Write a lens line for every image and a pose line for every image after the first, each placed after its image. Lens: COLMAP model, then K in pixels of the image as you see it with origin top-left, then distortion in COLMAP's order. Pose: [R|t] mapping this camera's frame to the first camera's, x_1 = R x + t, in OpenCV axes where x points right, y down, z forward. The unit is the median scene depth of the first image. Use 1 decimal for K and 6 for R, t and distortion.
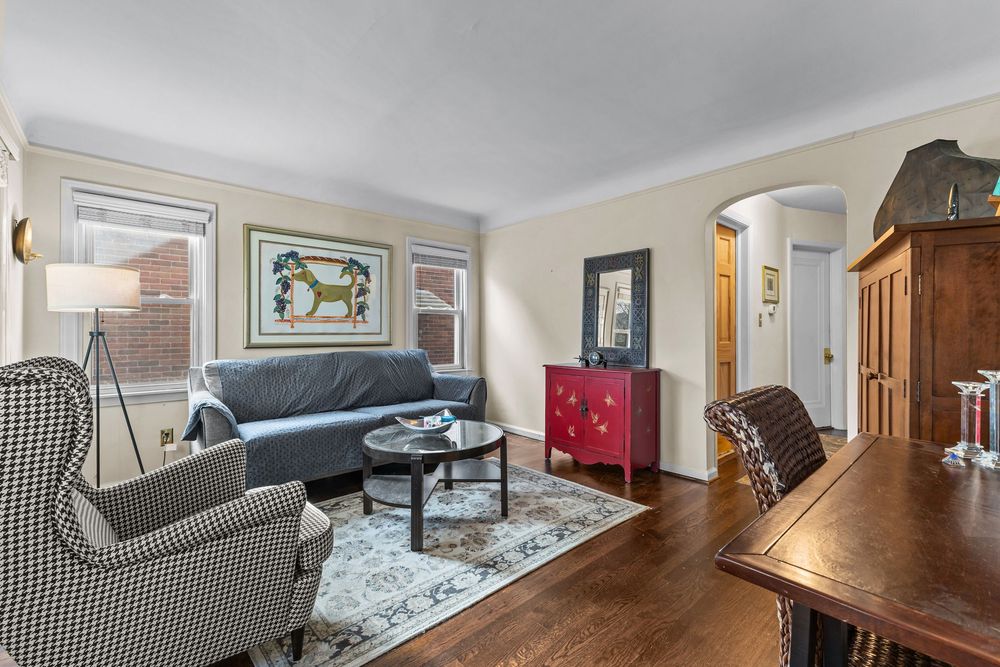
lens RADIAL K [[432.3, 0, 499.2], [0, 432.3, 333.2], [0, 0, 1]] dist [0.014808, -0.001675]
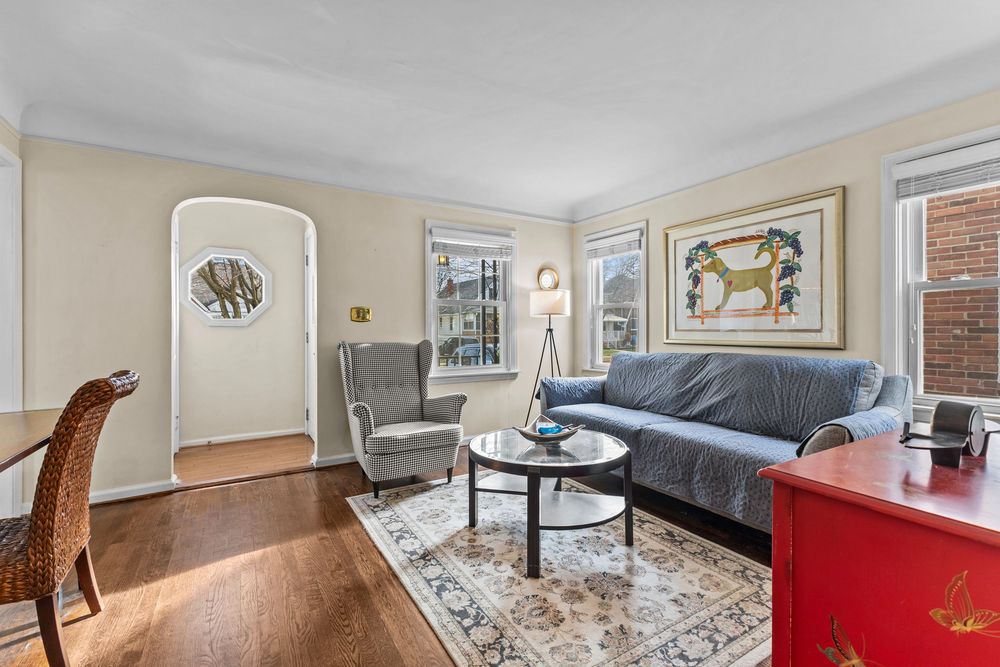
lens RADIAL K [[432.3, 0, 500.0], [0, 432.3, 332.6], [0, 0, 1]] dist [0.014808, -0.001675]
pose [[-0.187483, 0.009894, -0.982218, 0.536346], [0.000273, 0.999950, 0.010020, -0.003391], [0.982268, 0.001611, -0.187476, 0.772841]]
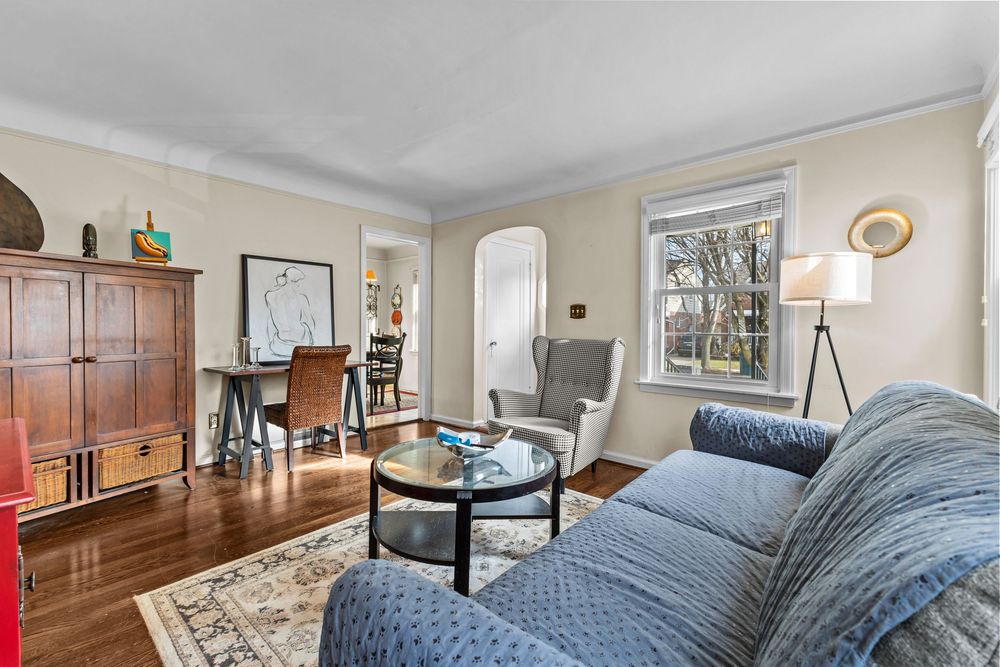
lens RADIAL K [[432.3, 0, 496.8], [0, 432.3, 327.9], [0, 0, 1]] dist [0.014808, -0.001675]
pose [[-0.994401, -0.002793, -0.105632, -0.086844], [-0.003515, 0.999972, 0.006646, -0.001462], [0.105610, 0.006980, -0.994383, 1.277343]]
